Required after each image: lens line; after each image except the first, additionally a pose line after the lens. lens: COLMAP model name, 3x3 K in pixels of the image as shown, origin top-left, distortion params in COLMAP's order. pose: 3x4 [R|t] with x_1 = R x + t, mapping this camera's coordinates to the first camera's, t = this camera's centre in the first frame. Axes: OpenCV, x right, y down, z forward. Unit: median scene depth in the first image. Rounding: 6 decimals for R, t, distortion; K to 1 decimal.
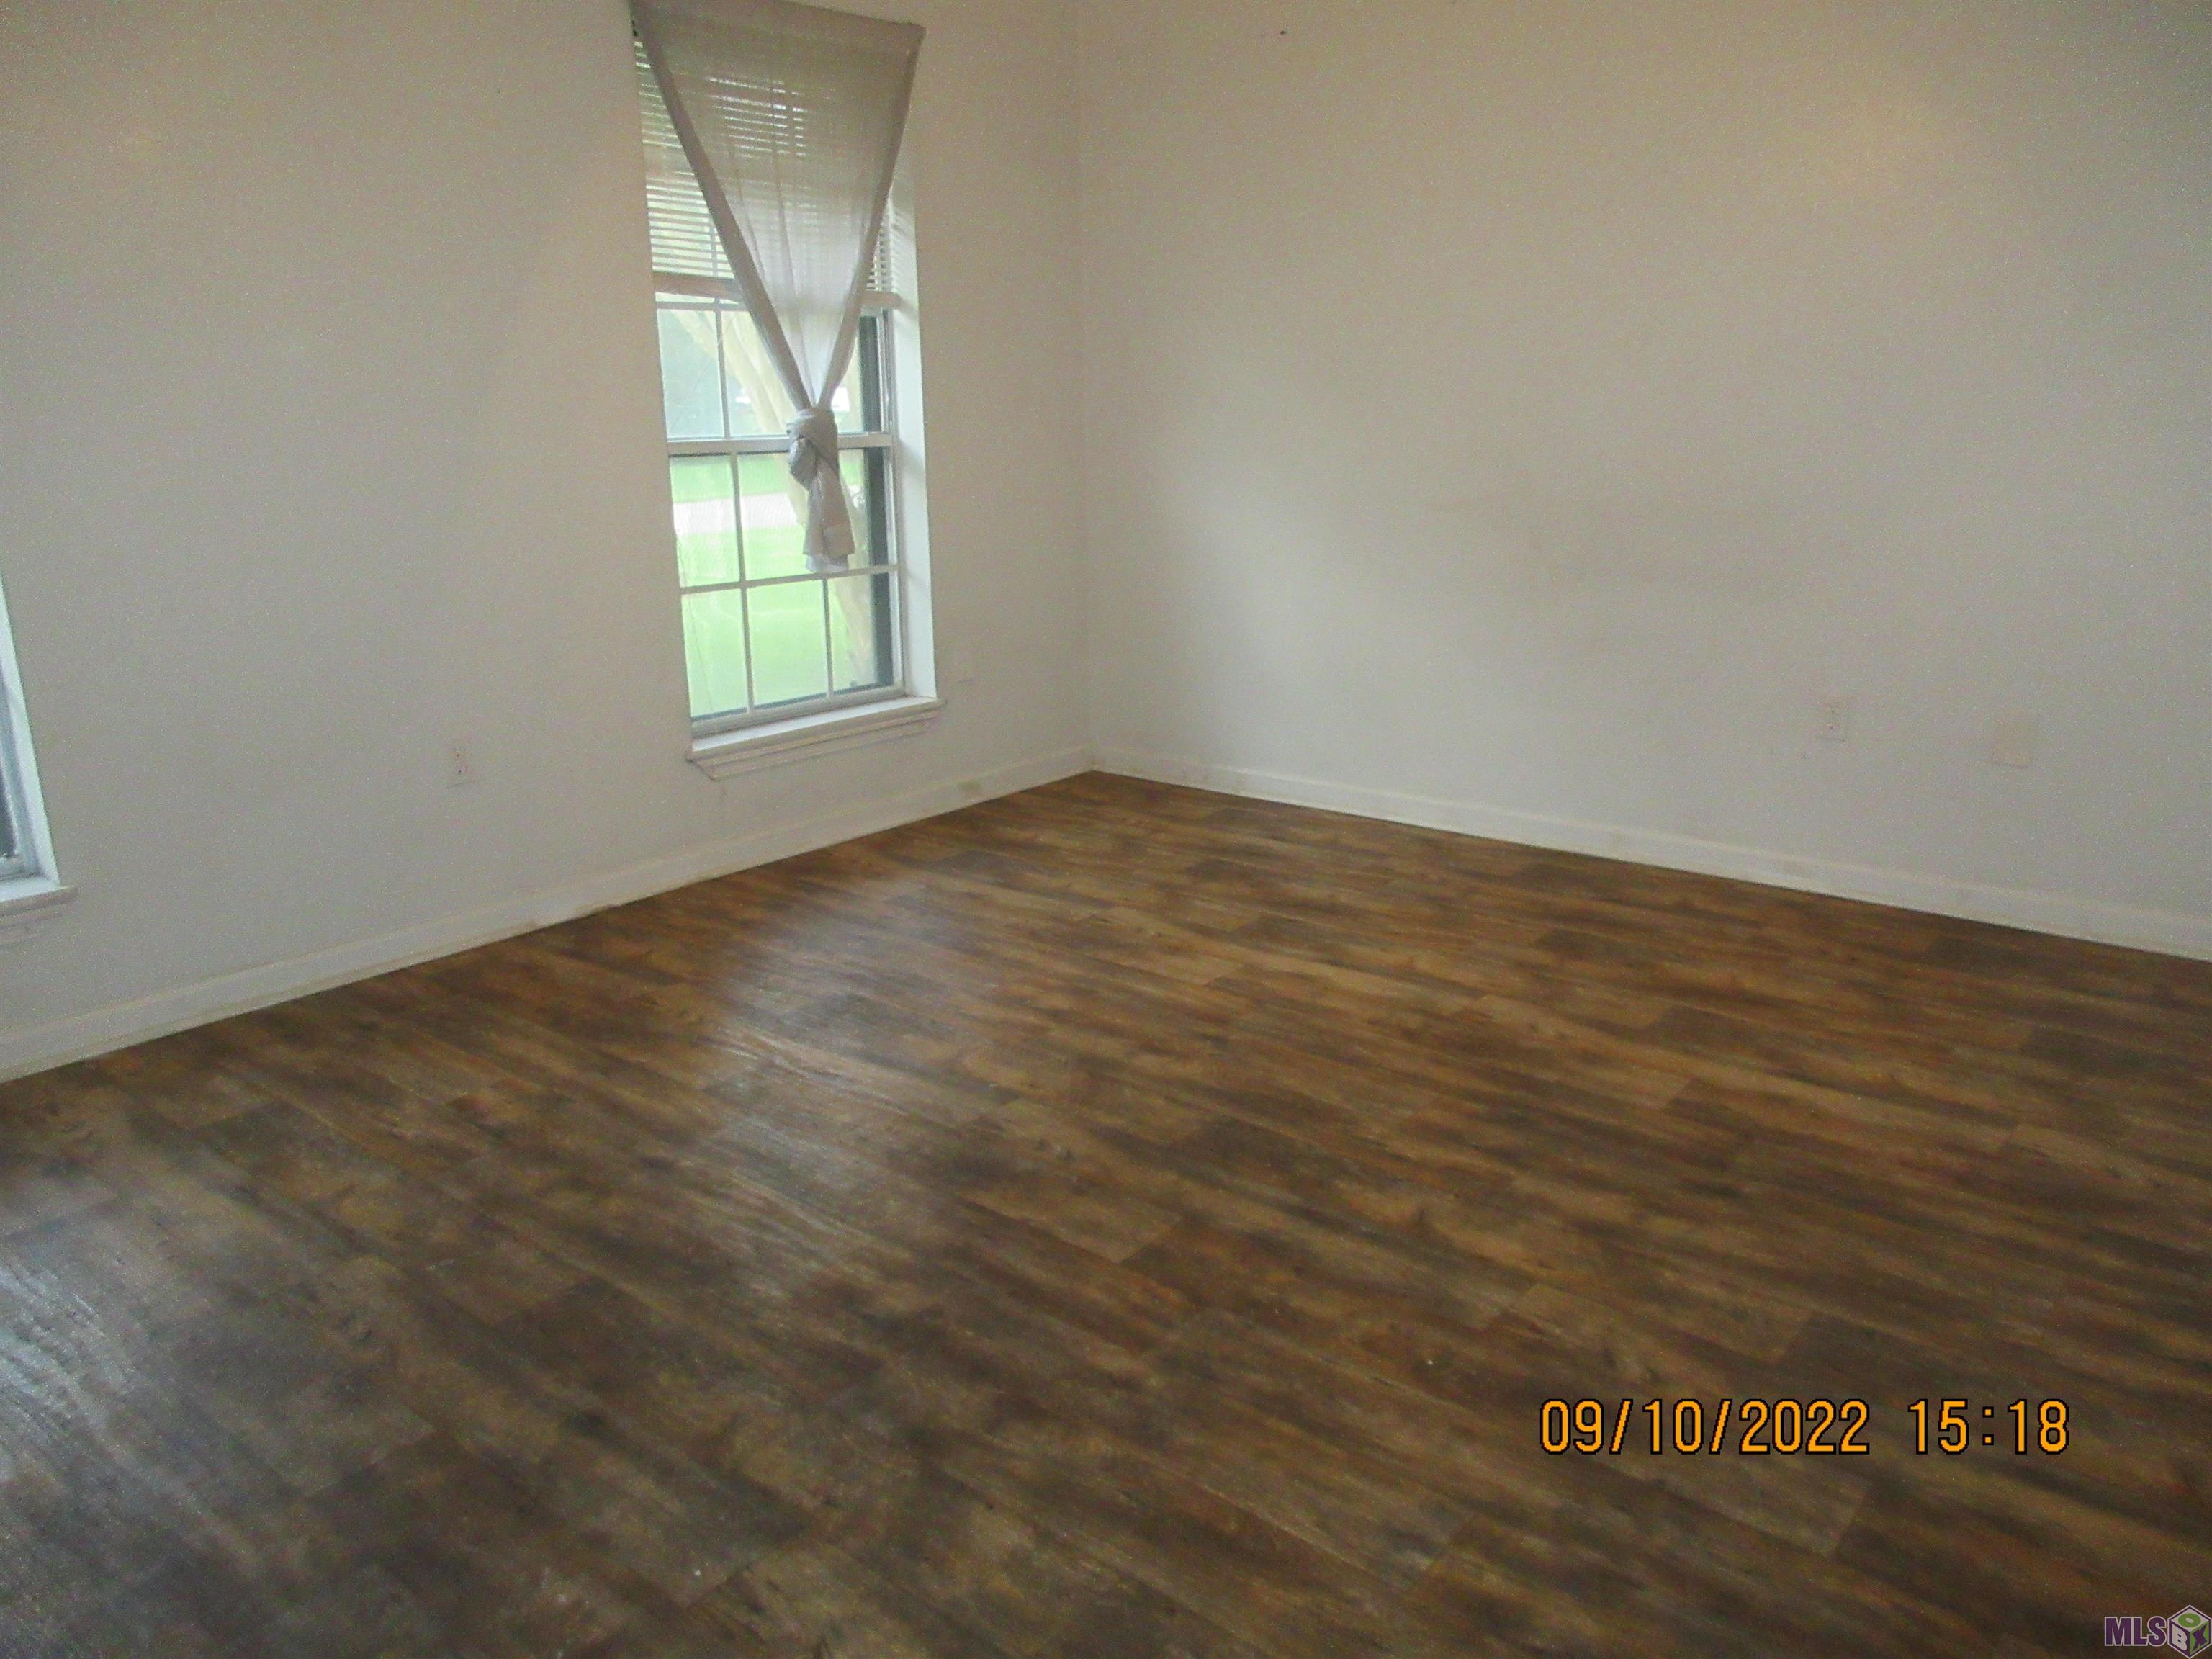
lens RADIAL K [[1651.2, 0, 1106.0], [0, 1651.2, 829.5], [0, 0, 1]] dist [0.004744, -0.003988]
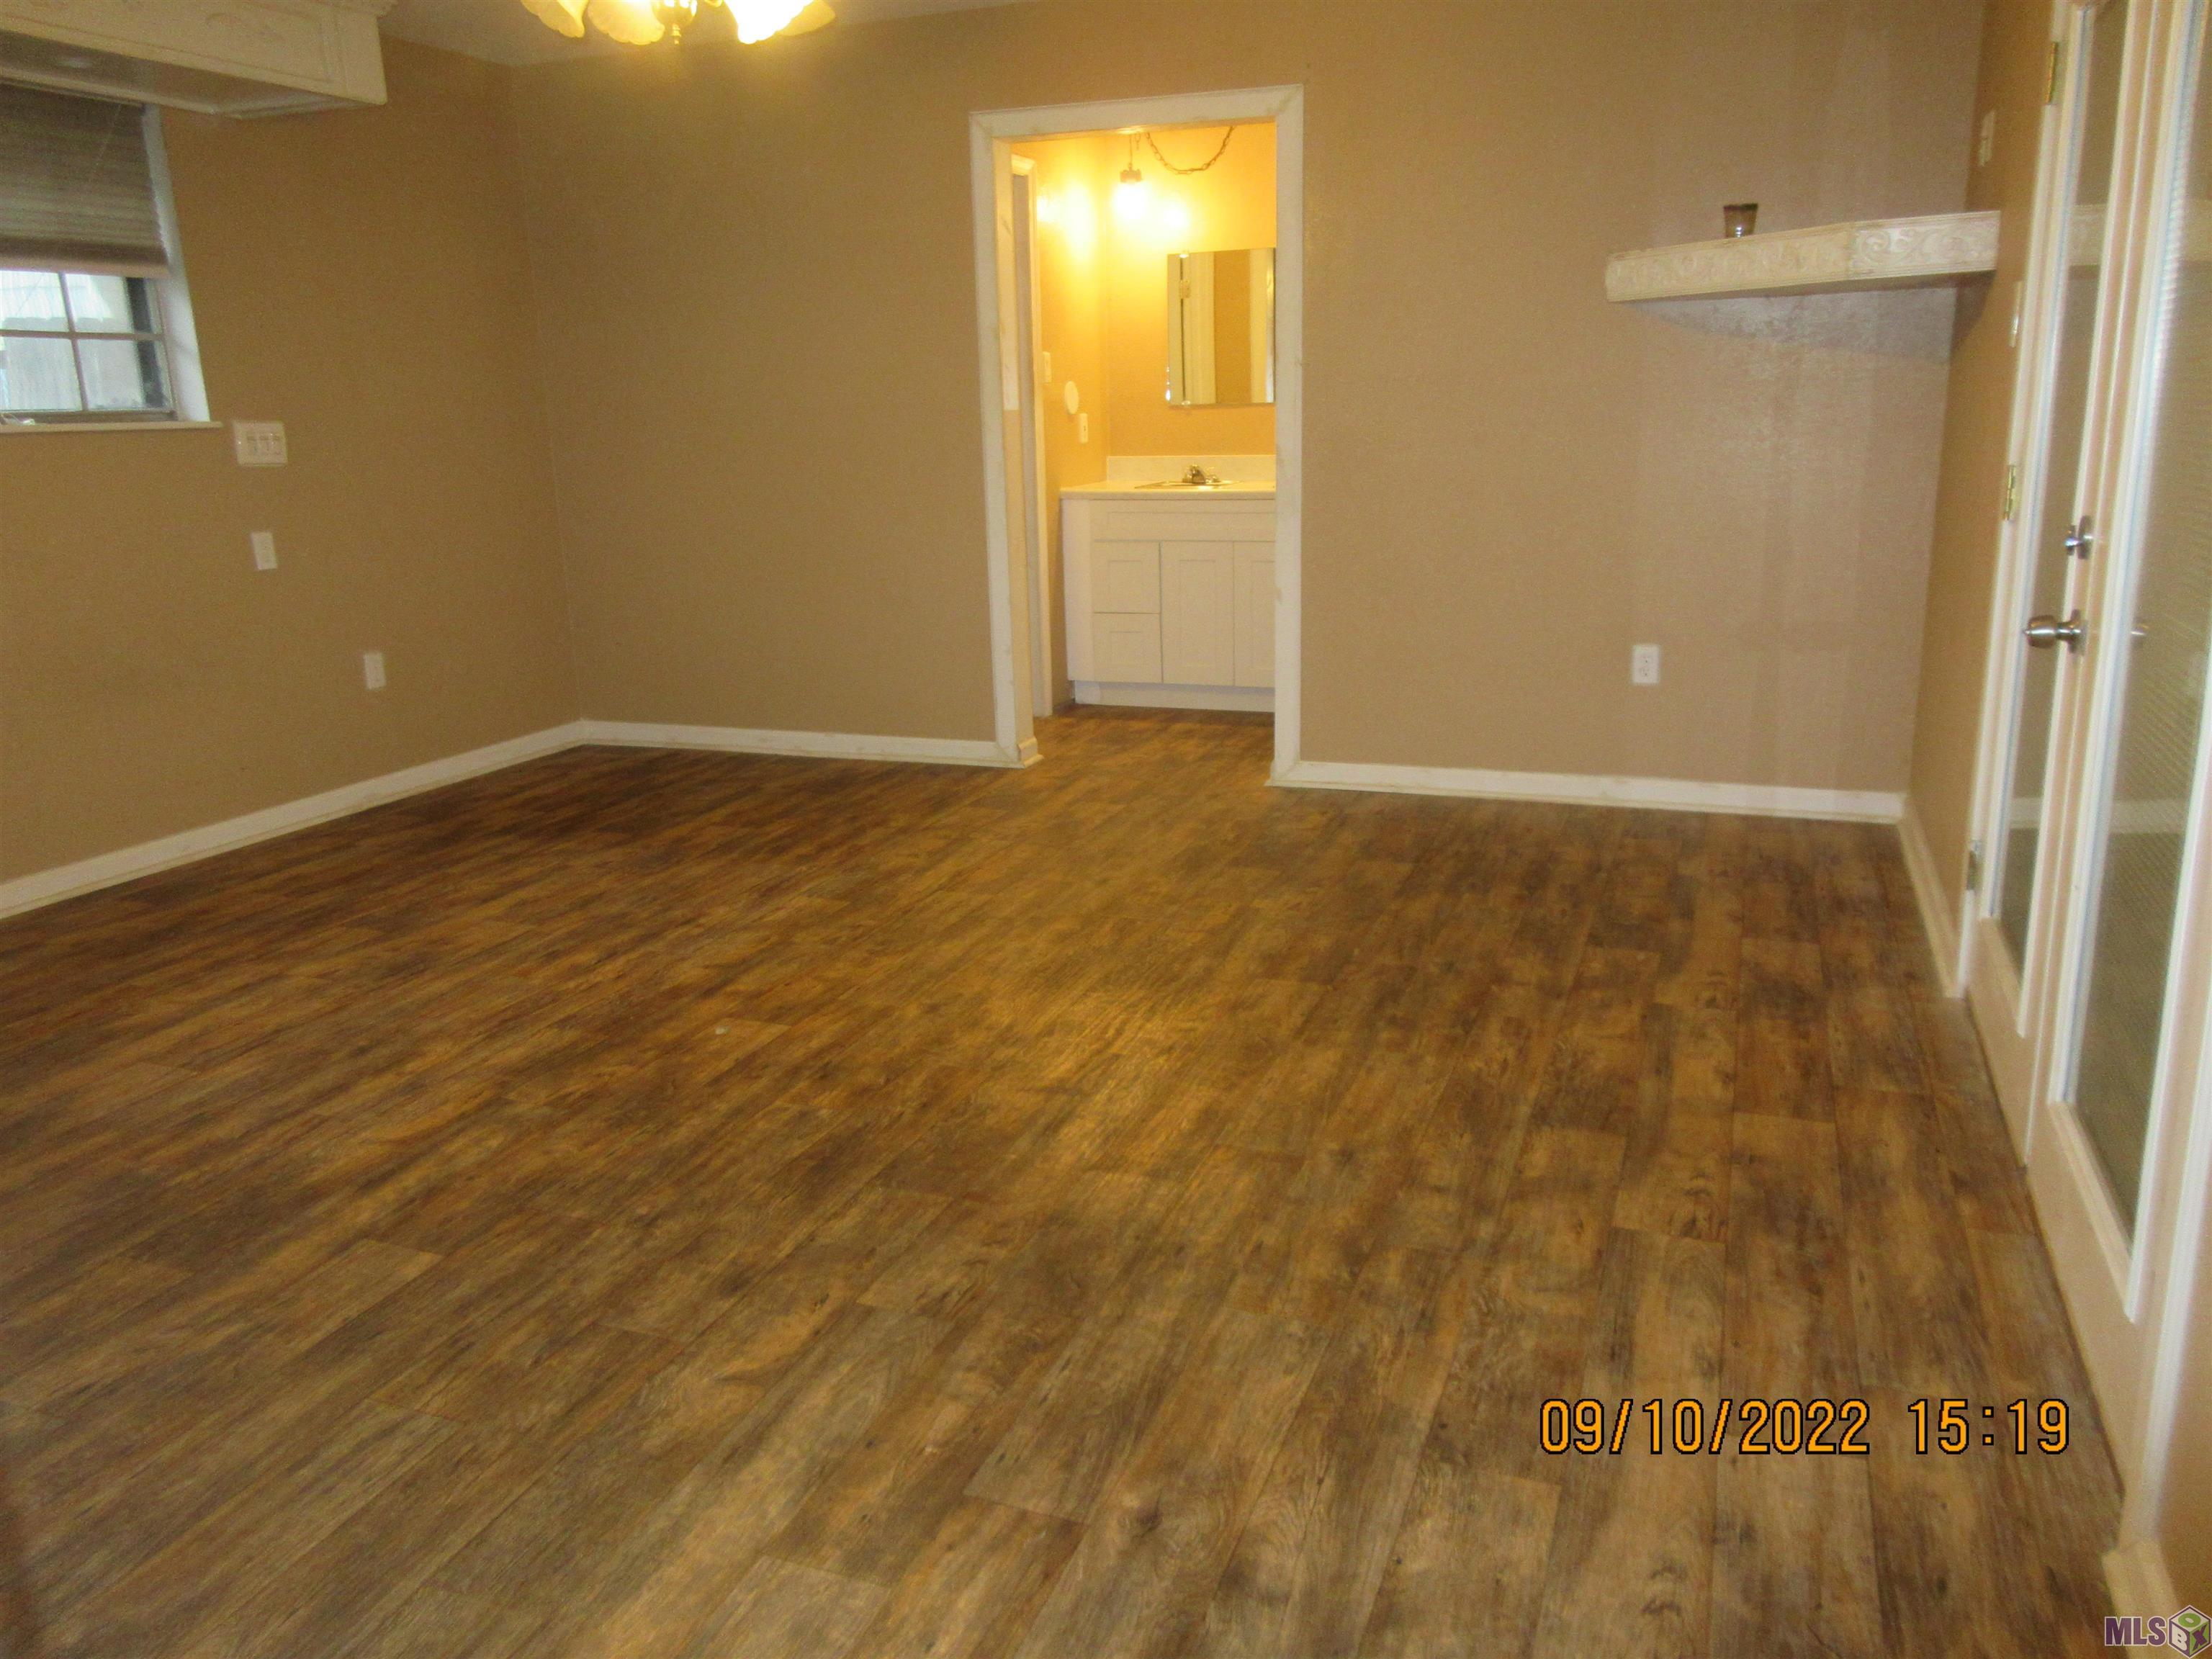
lens RADIAL K [[1651.2, 0, 1106.0], [0, 1651.2, 829.5], [0, 0, 1]] dist [0.004744, -0.003988]
pose [[-0.371909, -0.202470, 0.905919, -1.202755], [0.240046, 0.921751, 0.304555, -0.245746], [-0.896695, 0.330729, -0.294205, 0.952276]]
